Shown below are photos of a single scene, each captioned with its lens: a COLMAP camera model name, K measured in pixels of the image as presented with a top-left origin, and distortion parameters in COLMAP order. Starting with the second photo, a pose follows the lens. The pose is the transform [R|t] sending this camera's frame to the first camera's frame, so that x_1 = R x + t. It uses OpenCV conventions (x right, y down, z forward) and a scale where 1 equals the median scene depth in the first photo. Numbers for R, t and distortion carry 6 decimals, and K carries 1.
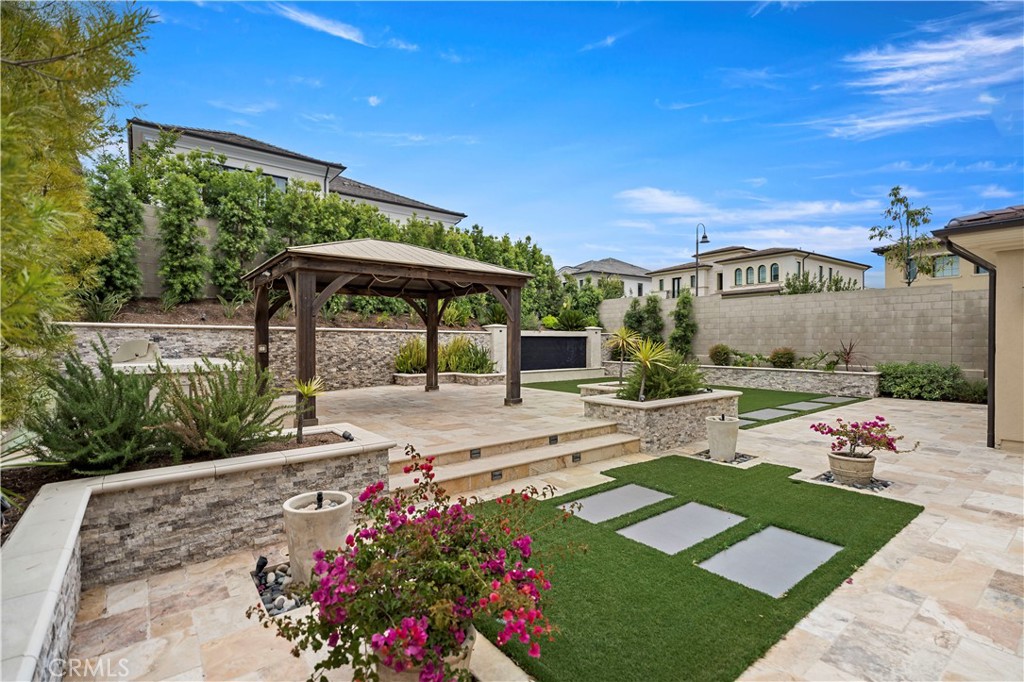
lens RADIAL K [[468.3, 0, 510.5], [0, 468.3, 341.0], [0, 0, 1]] dist [0.002535, 0.001229]
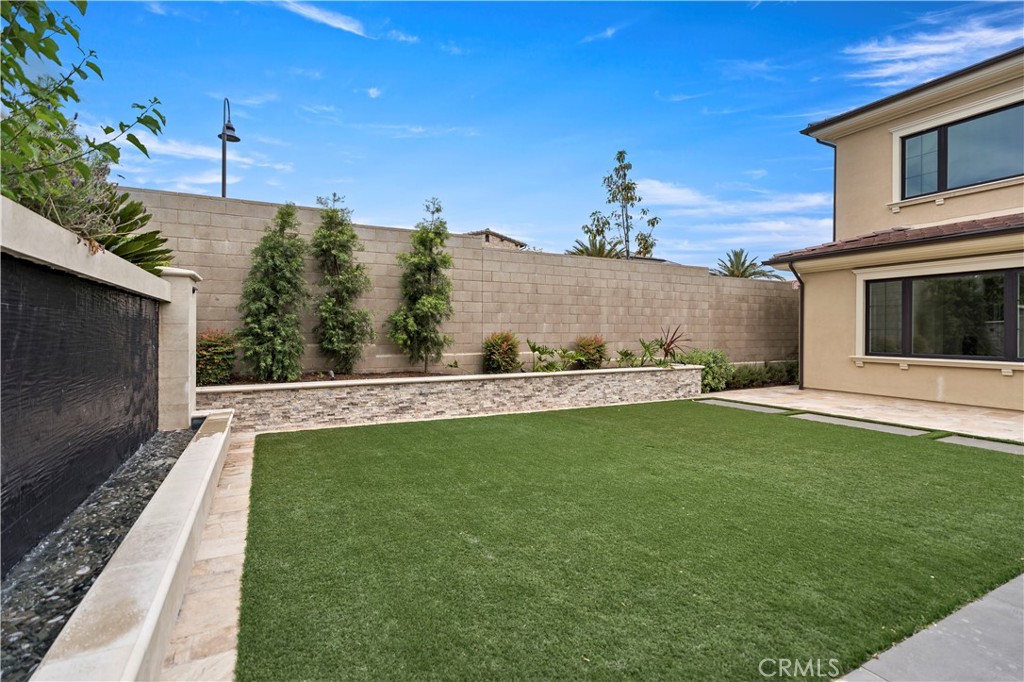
lens RADIAL K [[468.3, 0, 510.5], [0, 468.3, 331.5], [0, 0, 1]] dist [0.002535, 0.001229]
pose [[0.183009, -0.004498, 0.983101, -0.069413], [-0.002439, 0.999984, 0.005029, 0.004432], [-0.983108, -0.003318, 0.182995, 0.970701]]
